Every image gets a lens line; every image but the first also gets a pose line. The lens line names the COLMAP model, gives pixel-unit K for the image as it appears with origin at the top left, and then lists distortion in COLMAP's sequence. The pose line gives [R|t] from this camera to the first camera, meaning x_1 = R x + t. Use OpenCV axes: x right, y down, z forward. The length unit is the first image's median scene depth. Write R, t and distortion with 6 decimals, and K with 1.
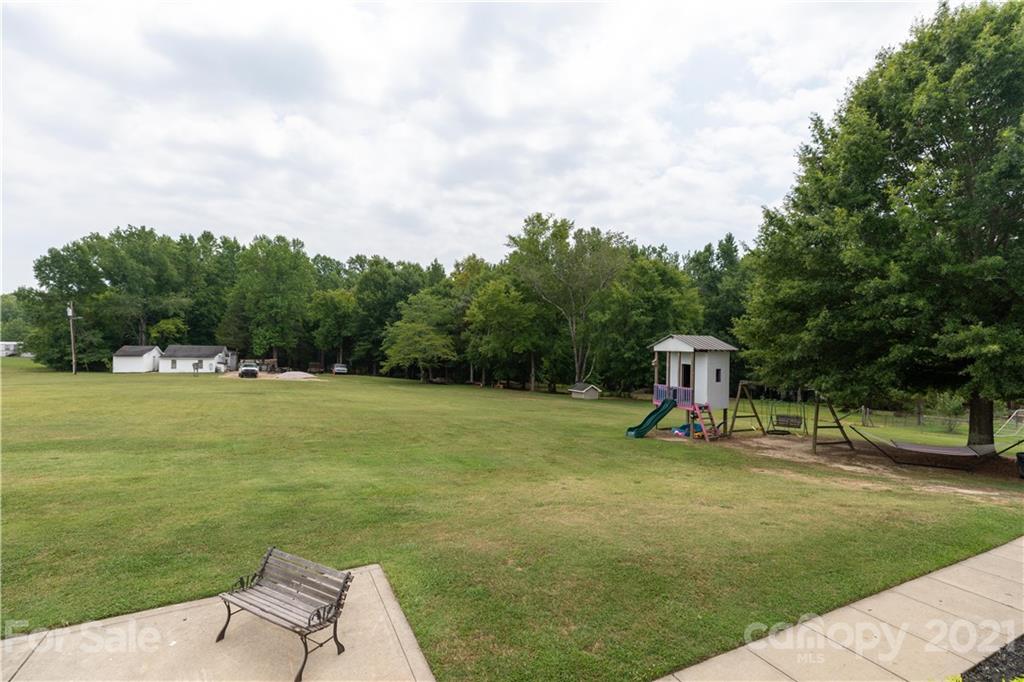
lens RADIAL K [[468.5, 0, 509.1], [0, 468.5, 339.1], [0, 0, 1]] dist [0.010529, -0.000073]
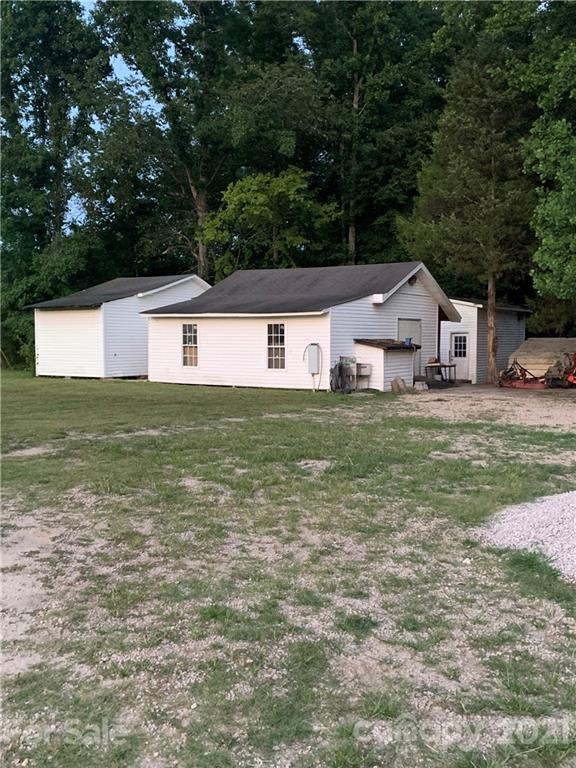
lens RADIAL K [[782.4, 0, 284.3], [0, 782.4, 381.8], [0, 0, 1]] dist [0.024073, 0.000000]
pose [[0.565190, 0.028394, -0.824472, -0.370566], [0.018004, 0.998745, 0.046738, 0.051662], [0.824765, -0.041260, 0.563969, 0.788048]]
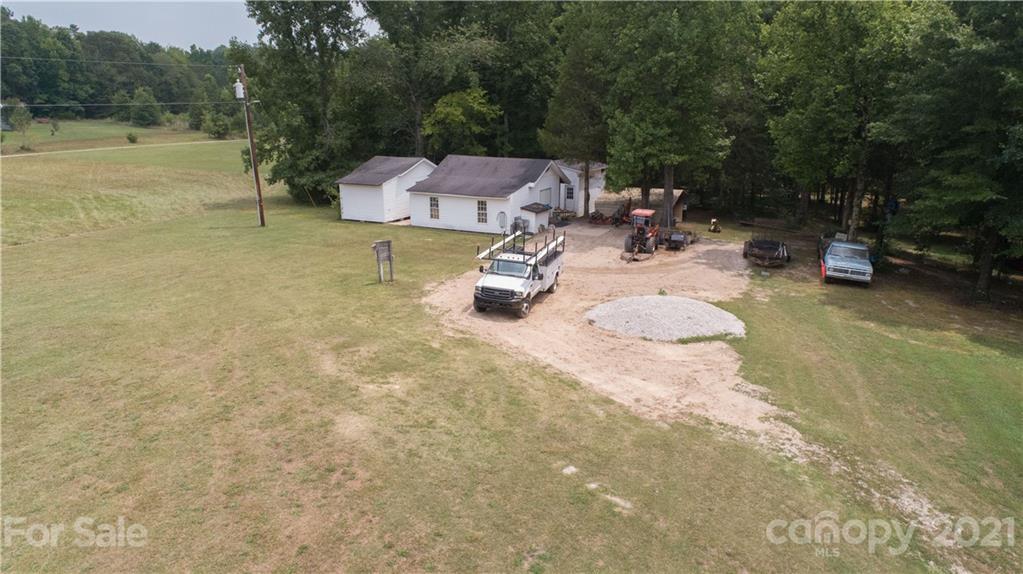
lens RADIAL K [[672.4, 0, 513.9], [0, 672.4, 282.8], [0, 0, 1]] dist [-0.002422, -0.001785]
pose [[0.683075, 0.176808, -0.708624, -0.217547], [0.022718, 0.964641, 0.262586, -0.035444], [0.729995, -0.195465, 0.654905, 0.612965]]
